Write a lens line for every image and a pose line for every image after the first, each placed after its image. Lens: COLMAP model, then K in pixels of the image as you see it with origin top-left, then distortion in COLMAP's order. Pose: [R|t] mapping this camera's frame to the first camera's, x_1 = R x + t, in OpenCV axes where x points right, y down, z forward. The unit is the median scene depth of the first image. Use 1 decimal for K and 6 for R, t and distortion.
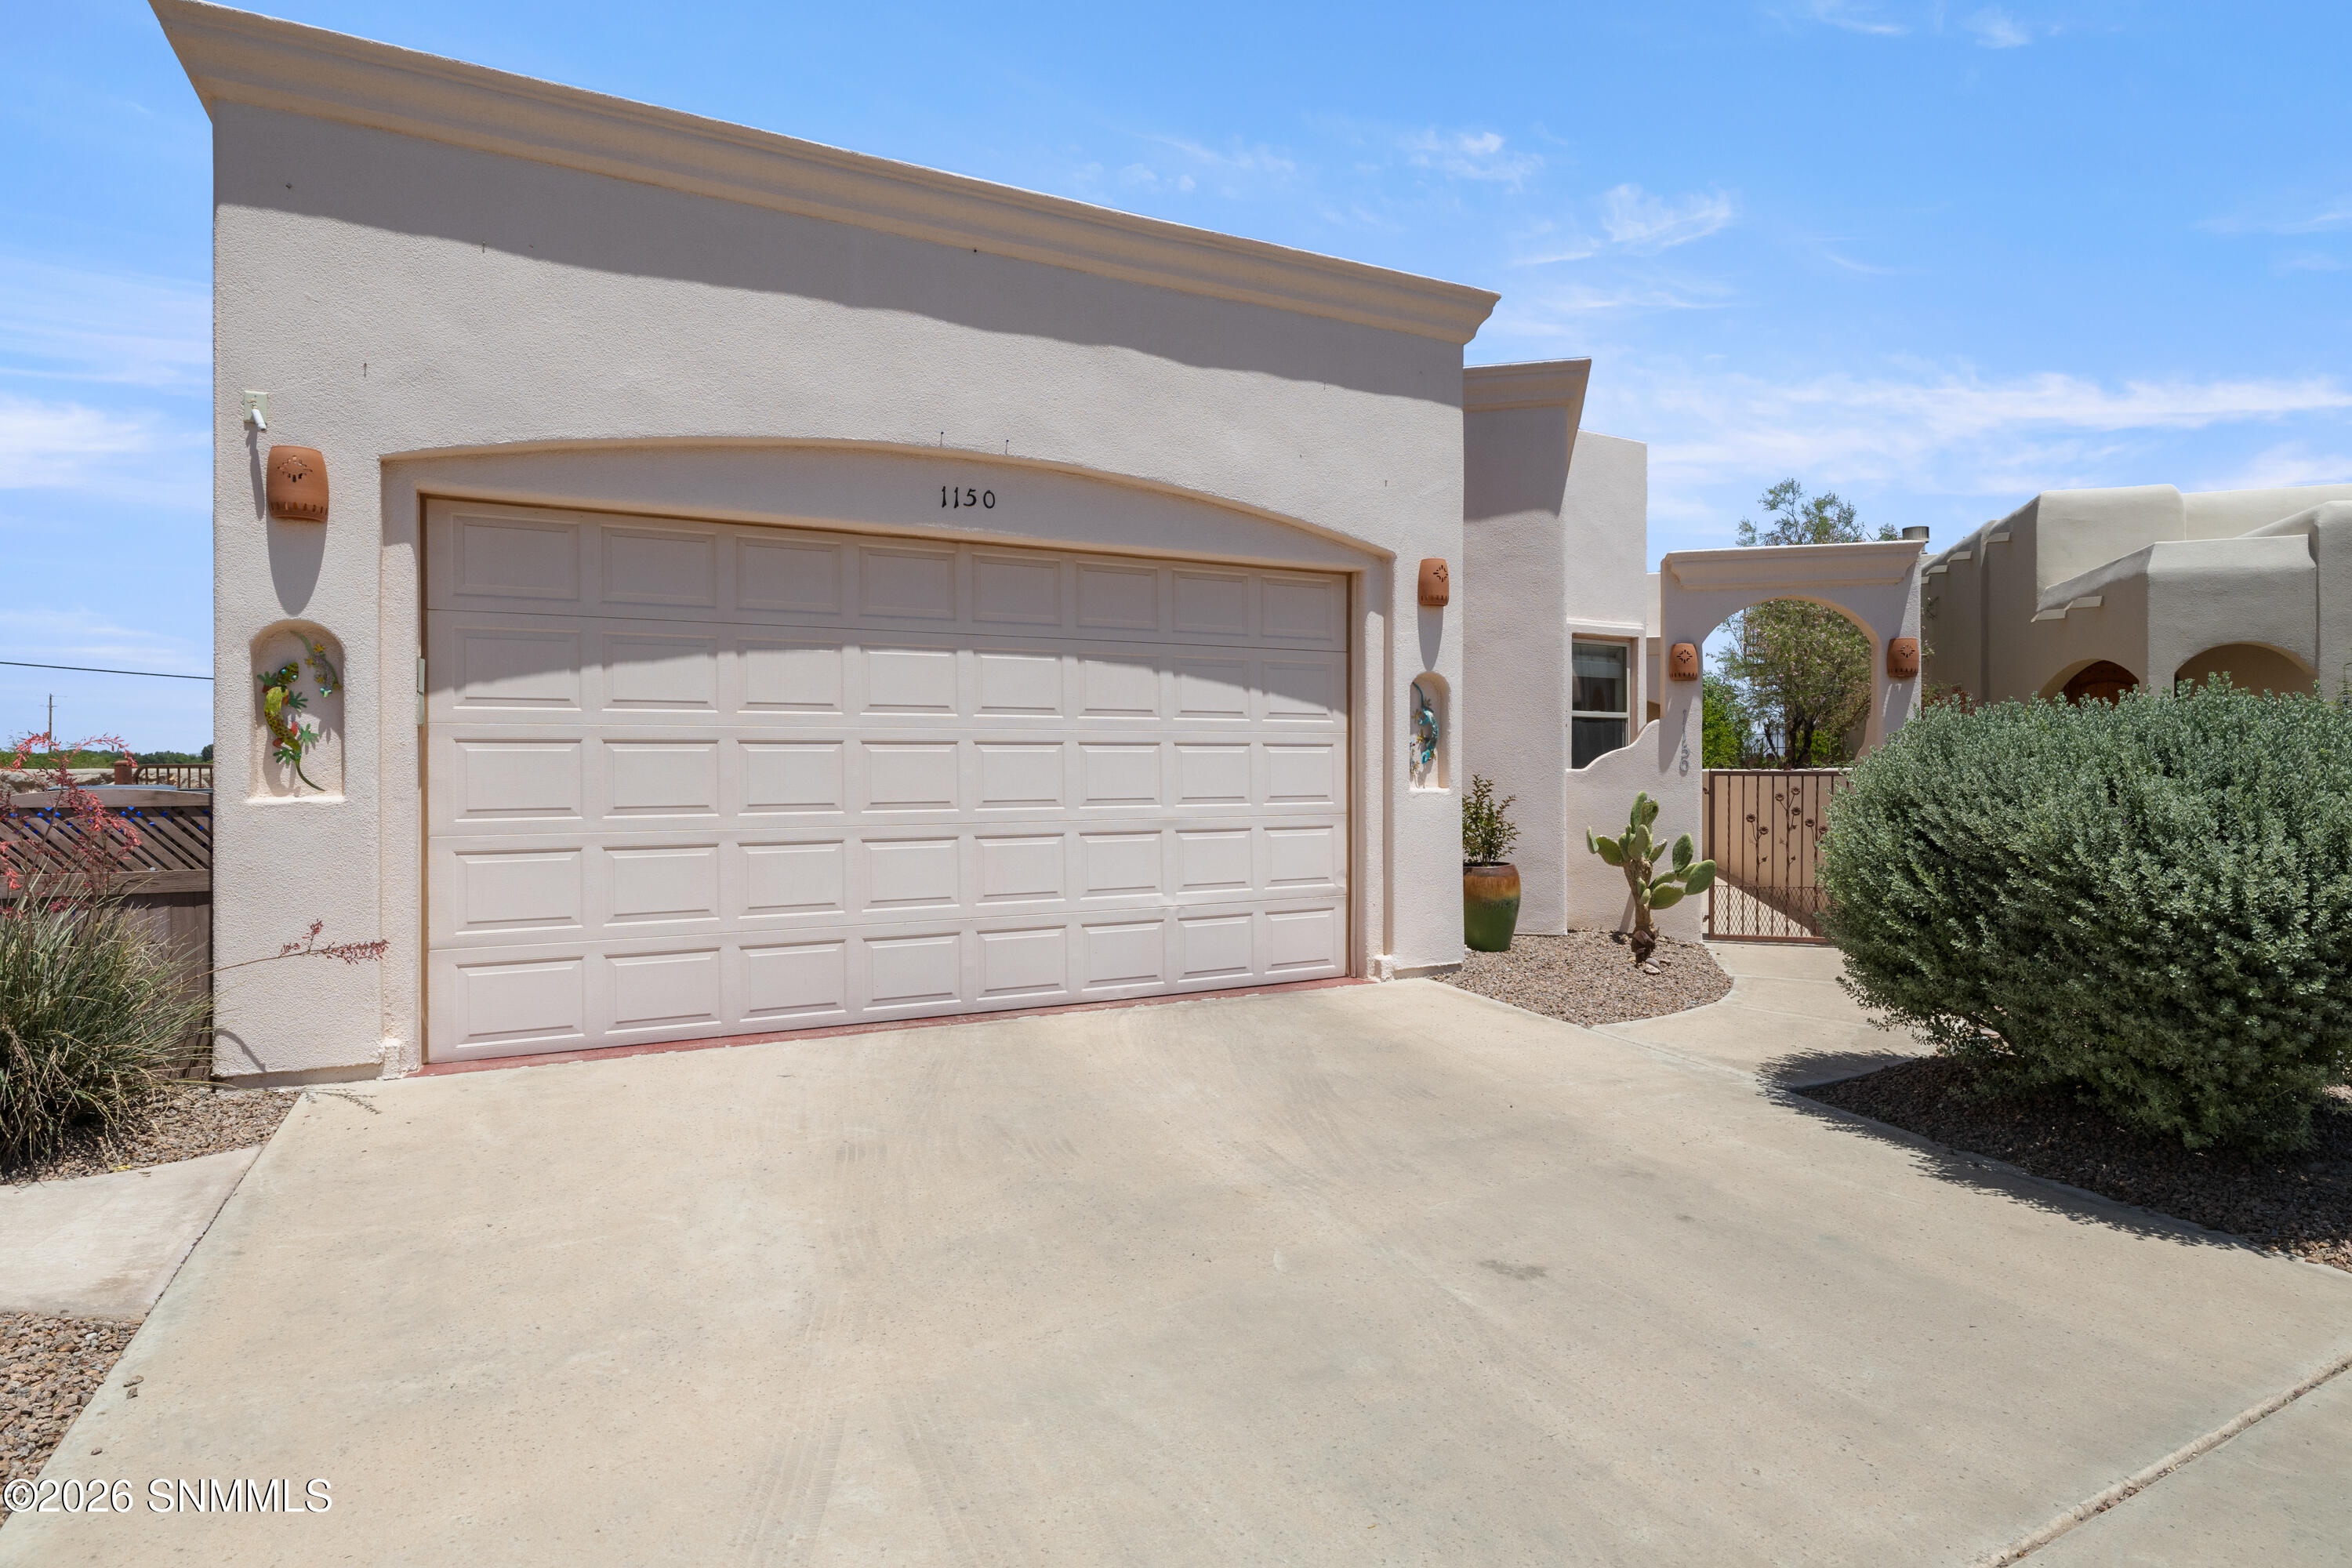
lens RADIAL K [[1539.5, 0, 1136.2], [0, 1539.5, 797.9], [0, 0, 1]] dist [0.017131, 0.000757]
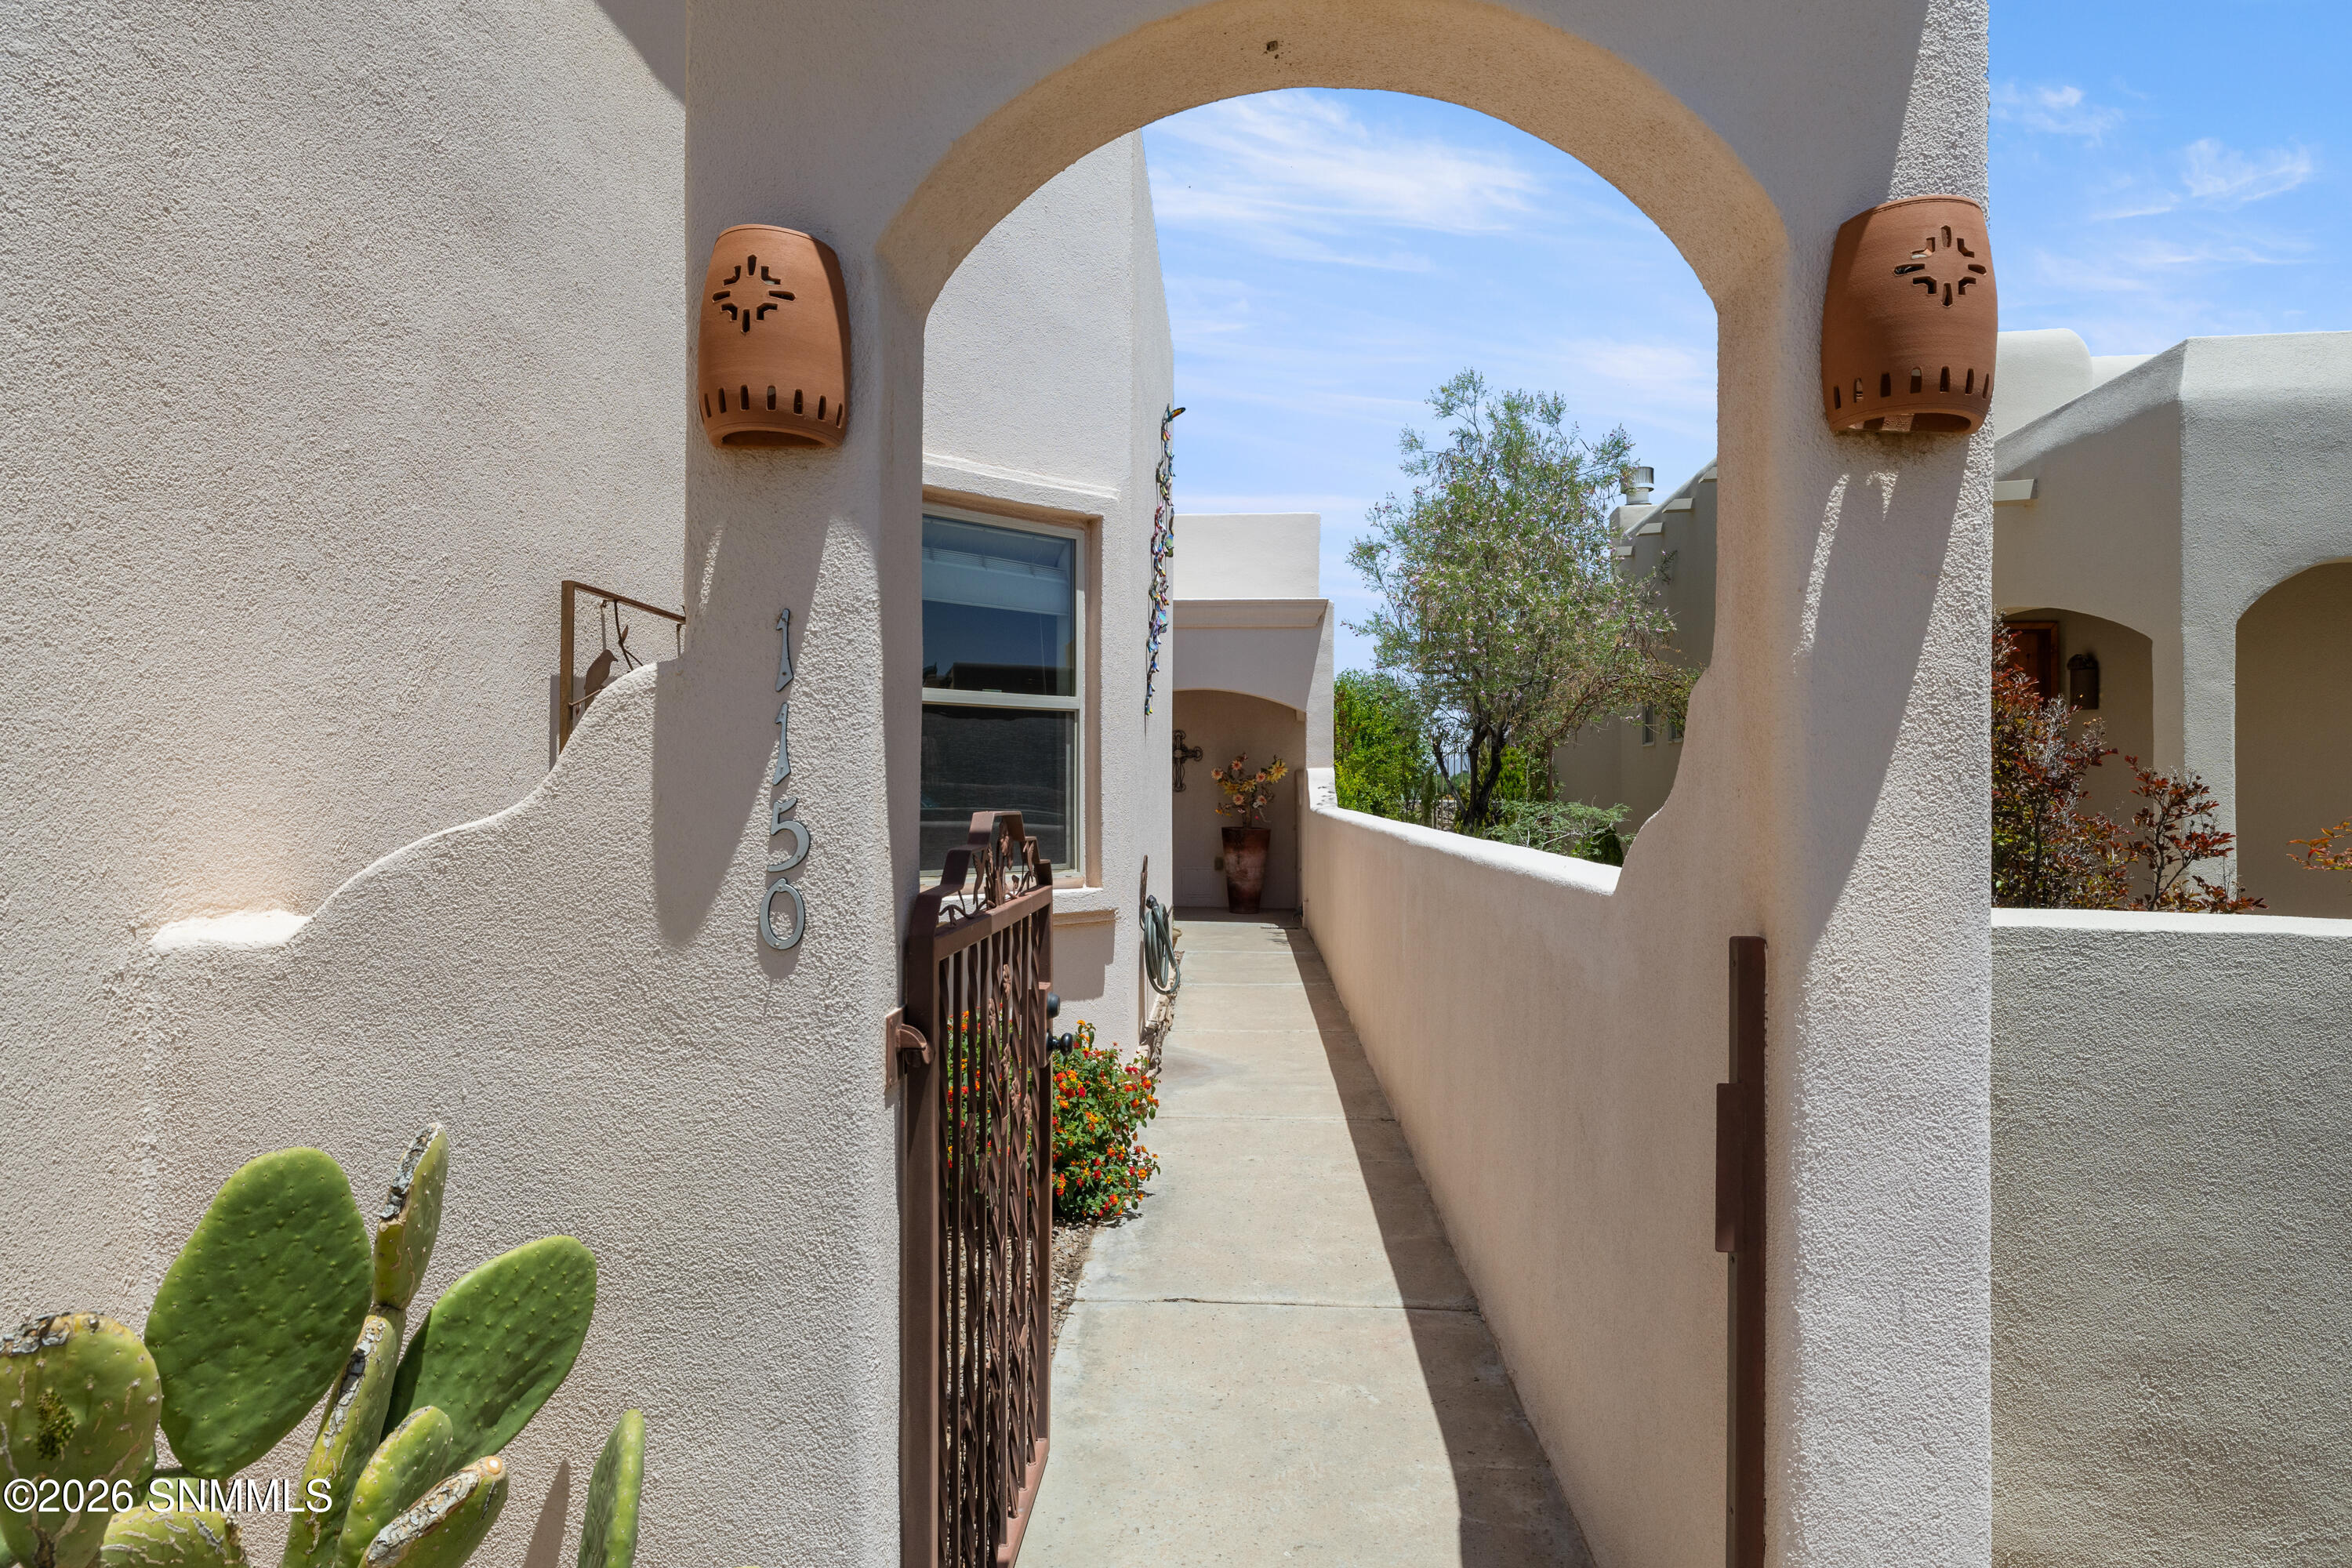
lens RADIAL K [[1539.5, 0, 1176.0], [0, 1539.5, 780.0], [0, 0, 1]] dist [0.017131, 0.000757]
pose [[0.980667, 0.002524, 0.195670, 0.192221], [0.001626, 0.999777, -0.021045, -0.017456], [-0.195680, 0.020957, 0.980444, 0.428456]]
